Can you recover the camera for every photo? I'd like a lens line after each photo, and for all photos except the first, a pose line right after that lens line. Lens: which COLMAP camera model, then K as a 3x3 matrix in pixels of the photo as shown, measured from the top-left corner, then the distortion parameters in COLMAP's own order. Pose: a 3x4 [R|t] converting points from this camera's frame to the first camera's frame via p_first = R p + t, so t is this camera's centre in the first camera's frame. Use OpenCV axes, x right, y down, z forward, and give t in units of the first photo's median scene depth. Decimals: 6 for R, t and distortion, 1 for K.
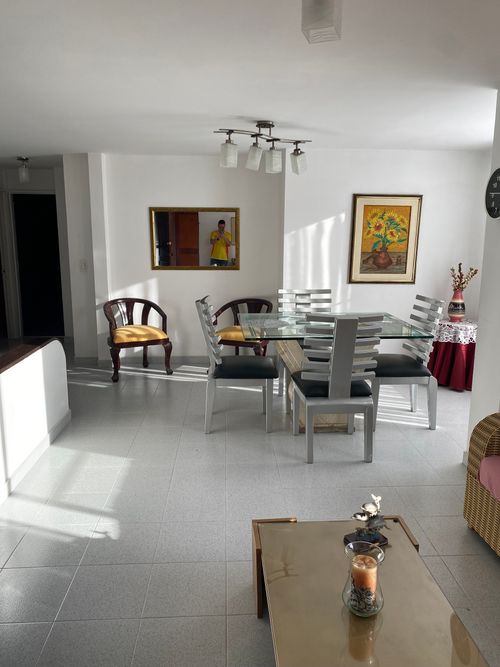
lens RADIAL K [[513.1, 0, 250.3], [0, 513.1, 328.7], [0, 0, 1]] dist [-0.013081, 0.009693]
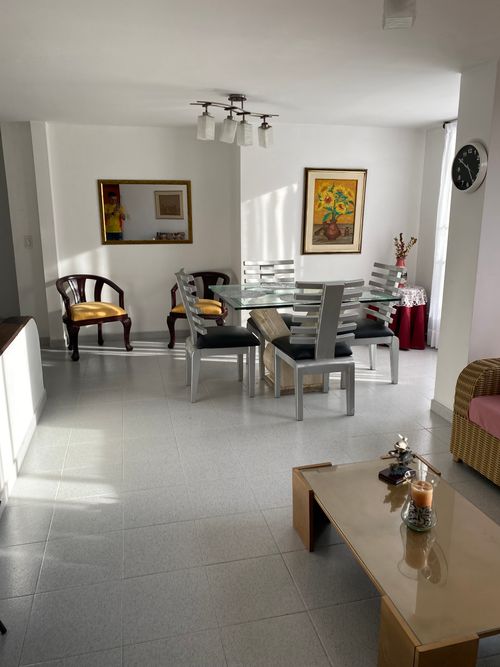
lens RADIAL K [[513.1, 0, 248.3], [0, 513.1, 332.9], [0, 0, 1]] dist [-0.013081, 0.009693]
pose [[0.981676, -0.049827, 0.183928, -0.122156], [0.039731, 0.997515, 0.058175, 0.007351], [-0.186370, -0.049801, 0.981217, -0.020078]]
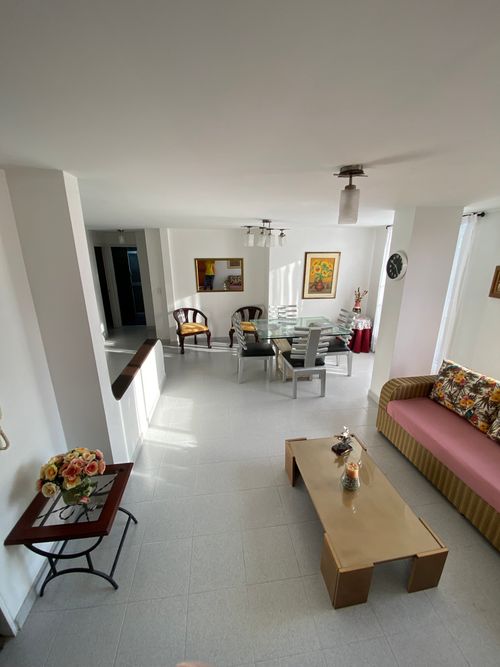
lens RADIAL K [[270.4, 0, 250.5], [0, 270.4, 336.4], [0, 0, 1]] dist [0.006493, -0.014548]
pose [[0.996149, -0.034311, 0.080684, -0.093515], [0.024421, 0.992412, 0.120509, -0.079122], [-0.084206, -0.118075, 0.989428, -0.011222]]
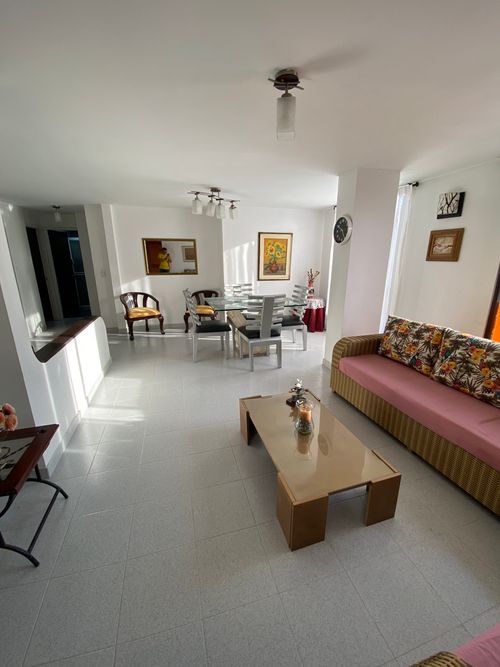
lens RADIAL K [[270.4, 0, 252.7], [0, 270.4, 337.8], [0, 0, 1]] dist [0.006493, -0.014548]
pose [[0.971781, -0.071536, 0.224775, -0.071904], [0.047121, 0.992571, 0.112173, 0.010999], [-0.231130, -0.098416, 0.967933, 0.001869]]
